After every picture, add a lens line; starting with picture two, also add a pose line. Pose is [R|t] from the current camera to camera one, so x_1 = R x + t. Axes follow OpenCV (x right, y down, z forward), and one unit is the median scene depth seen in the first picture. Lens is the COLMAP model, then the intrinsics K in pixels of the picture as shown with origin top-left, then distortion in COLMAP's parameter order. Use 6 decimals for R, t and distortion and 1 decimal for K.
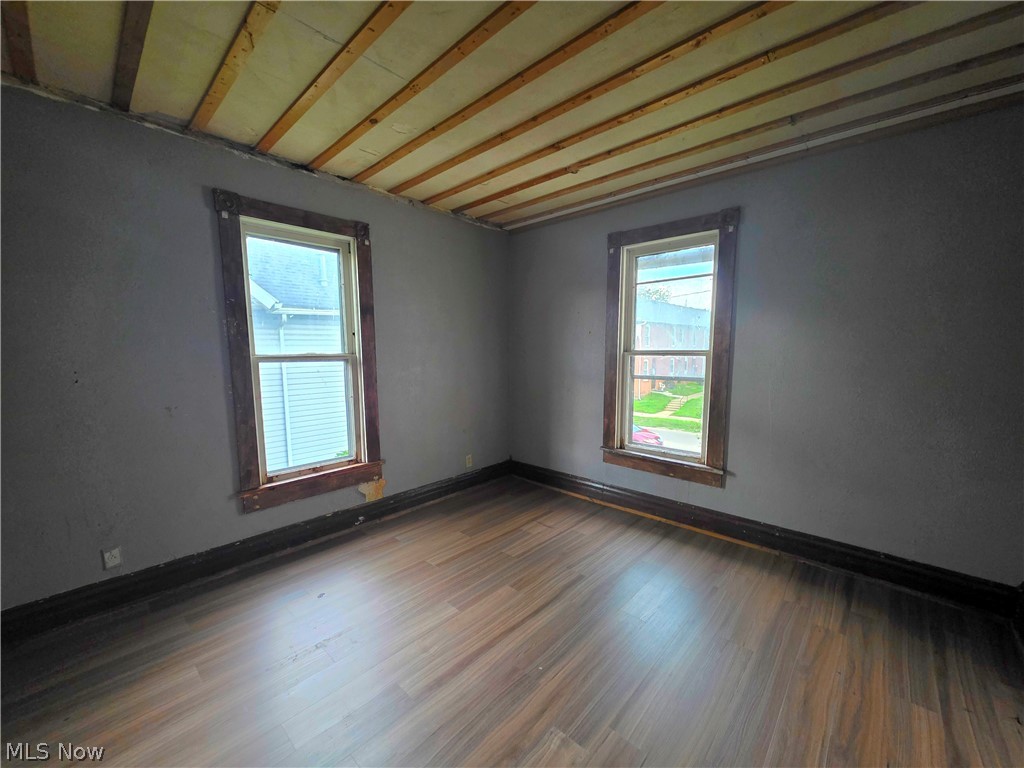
lens RADIAL K [[406.2, 0, 461.0], [0, 406.2, 407.7], [0, 0, 1]] dist [0.002280, -0.002138]
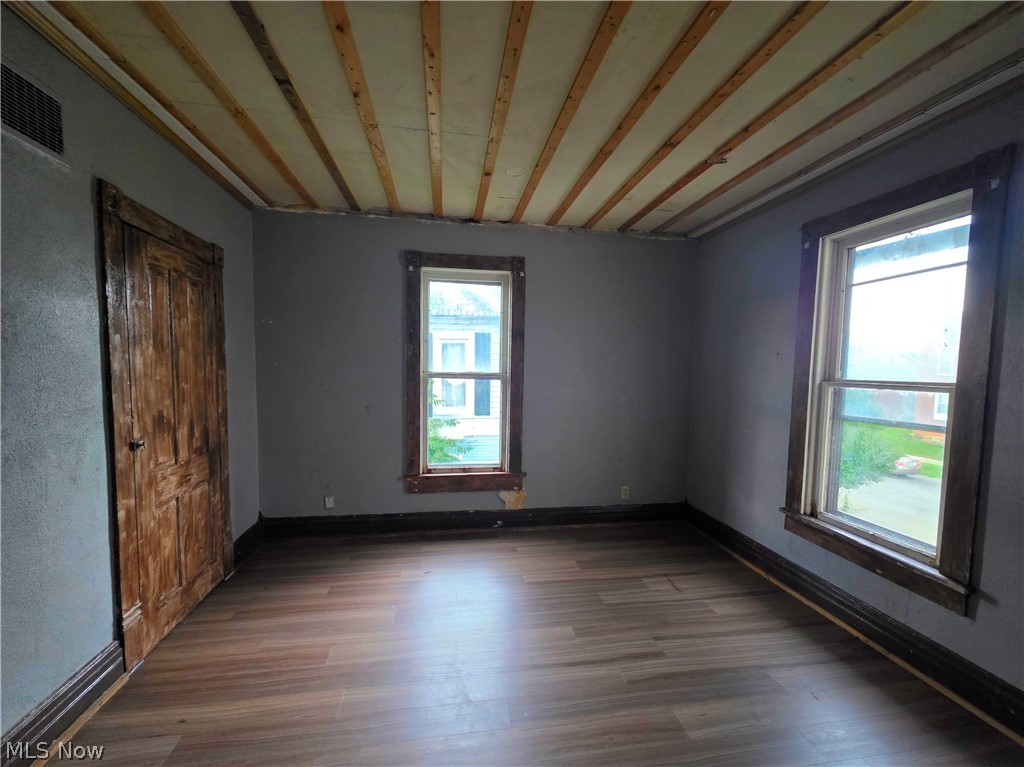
lens RADIAL K [[406.2, 0, 508.3], [0, 406.2, 405.2], [0, 0, 1]] dist [0.002280, -0.002138]
pose [[0.802982, 0.074806, -0.591291, 0.423826], [-0.107869, 0.993949, -0.020739, -0.022991], [0.586161, 0.080435, 0.806192, 0.112313]]
